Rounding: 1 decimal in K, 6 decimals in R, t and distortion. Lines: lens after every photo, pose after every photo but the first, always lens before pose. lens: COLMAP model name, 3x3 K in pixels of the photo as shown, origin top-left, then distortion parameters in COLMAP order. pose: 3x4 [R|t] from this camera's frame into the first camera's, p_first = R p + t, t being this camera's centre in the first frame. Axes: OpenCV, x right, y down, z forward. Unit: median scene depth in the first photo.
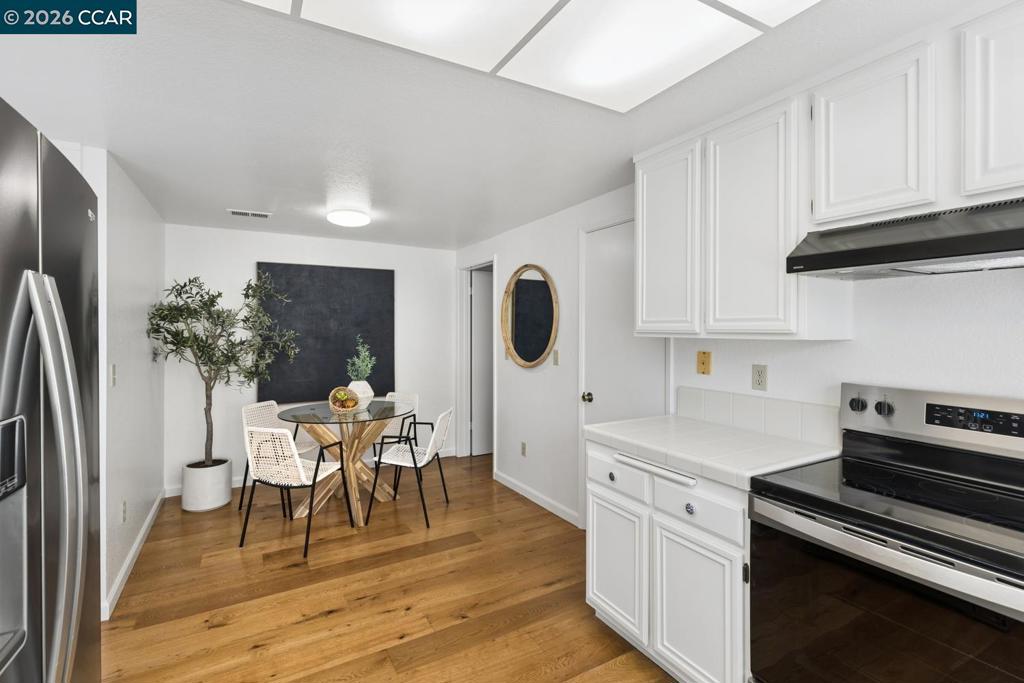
lens RADIAL K [[452.8, 0, 511.1], [0, 452.8, 334.0], [0, 0, 1]] dist [0.000371, 0.000338]
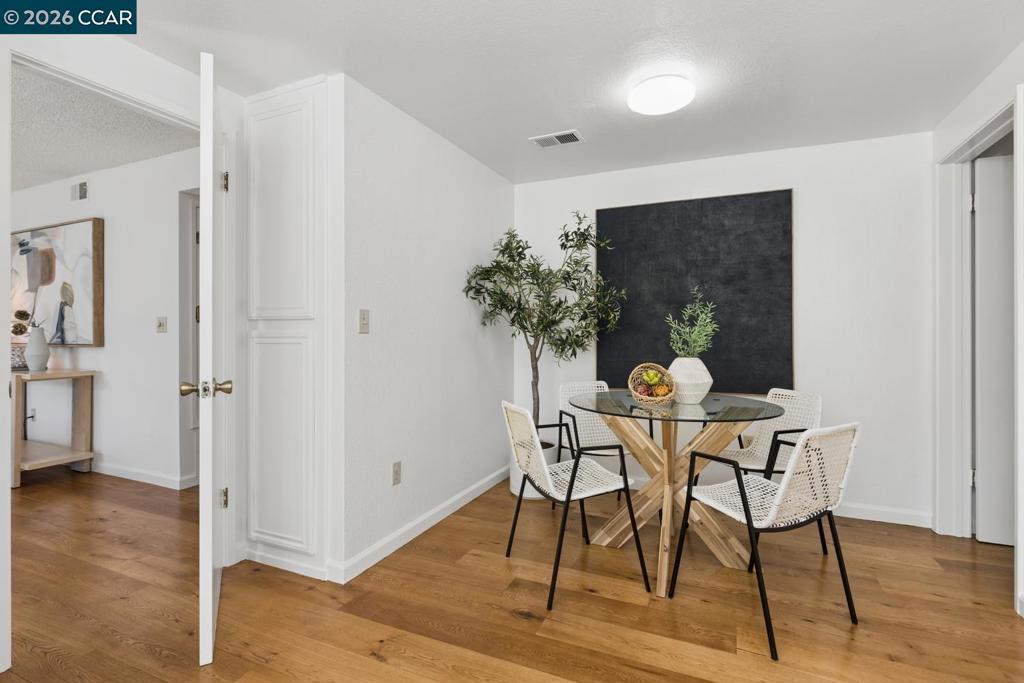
lens RADIAL K [[489.0, 0, 509.9], [0, 489.0, 333.1], [0, 0, 1]] dist [-0.001205, 0.001489]
pose [[0.589818, 0.002772, -0.807531, 0.064784], [-0.006753, 0.999976, -0.001500, 0.075110], [0.807508, 0.006338, 0.589823, 0.422953]]
